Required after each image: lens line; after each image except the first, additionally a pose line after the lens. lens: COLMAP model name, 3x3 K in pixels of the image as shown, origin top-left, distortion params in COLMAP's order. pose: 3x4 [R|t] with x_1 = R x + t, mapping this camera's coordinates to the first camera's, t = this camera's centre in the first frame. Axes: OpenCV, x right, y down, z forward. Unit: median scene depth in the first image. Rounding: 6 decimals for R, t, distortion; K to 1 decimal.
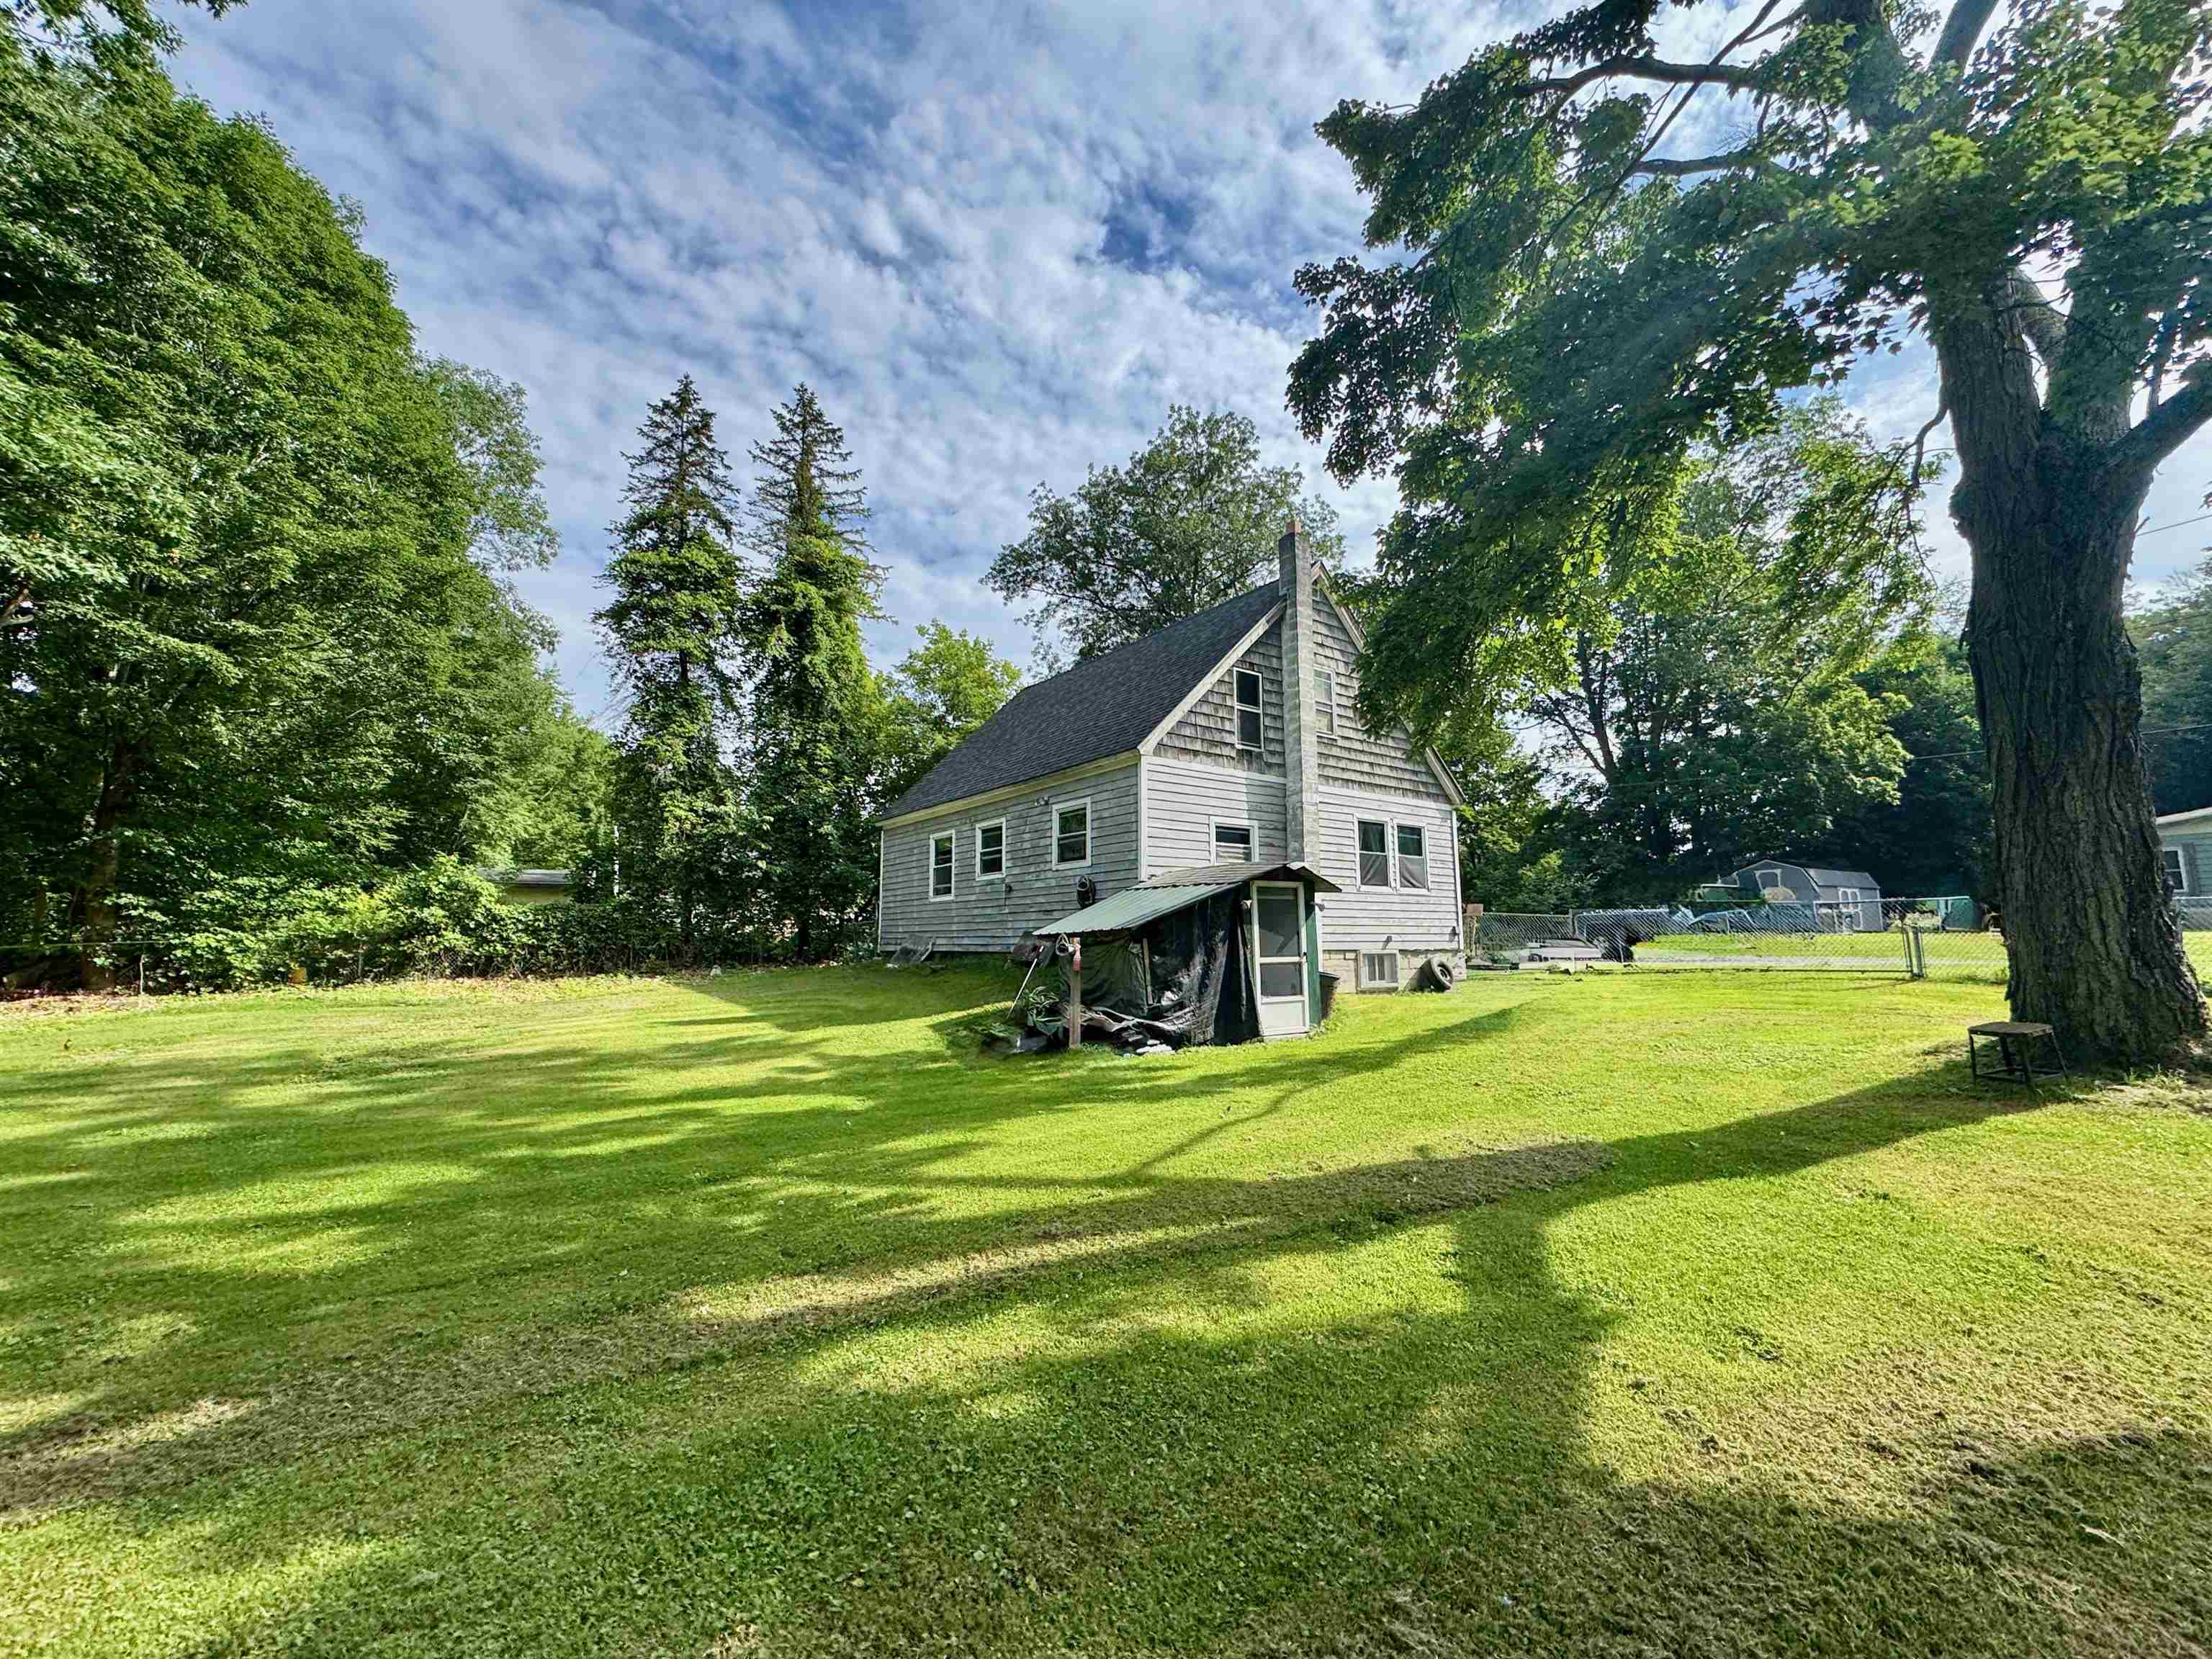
lens RADIAL K [[877.9, 0, 1101.2], [0, 877.9, 824.1], [0, 0, 1]] dist [-0.010119, 0.000710]
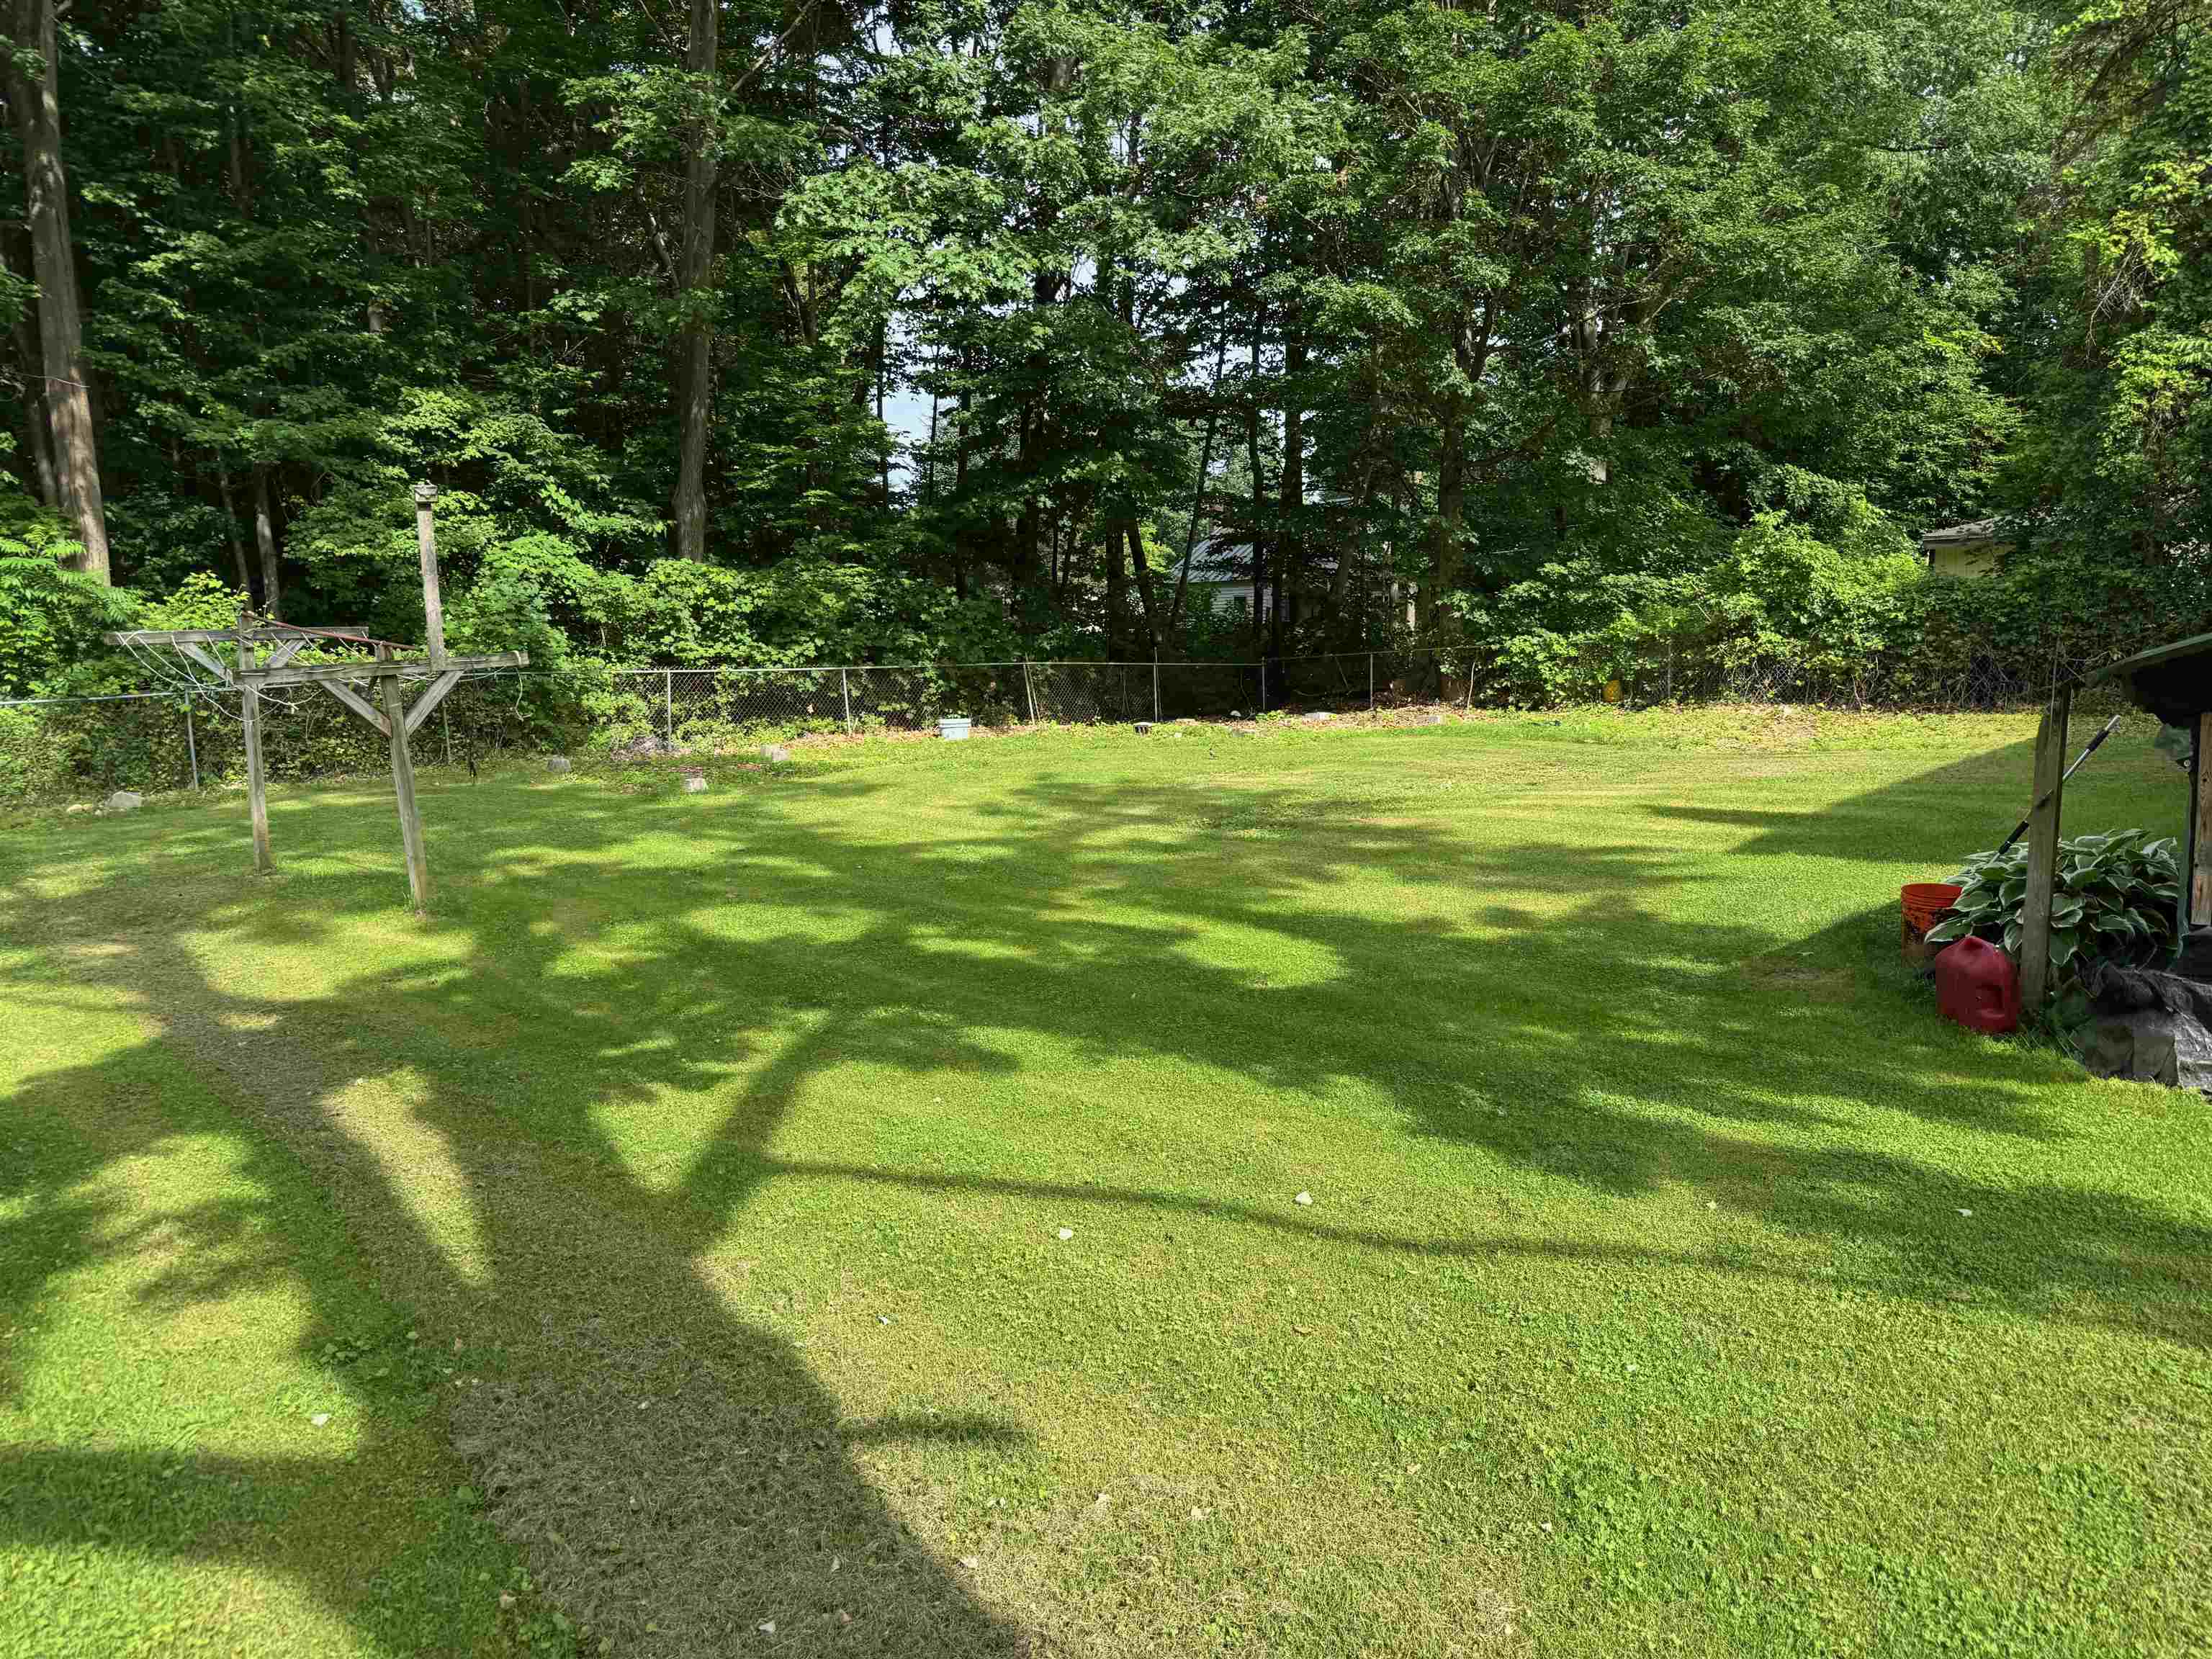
lens RADIAL K [[1546.2, 0, 1117.4], [0, 1546.2, 823.3], [0, 0, 1]] dist [0.045659, -0.059647]
pose [[0.222305, 0.119774, -0.967592, 0.288291], [0.131078, 0.979744, 0.151394, 0.028836], [0.966126, -0.160485, 0.202102, 0.317286]]
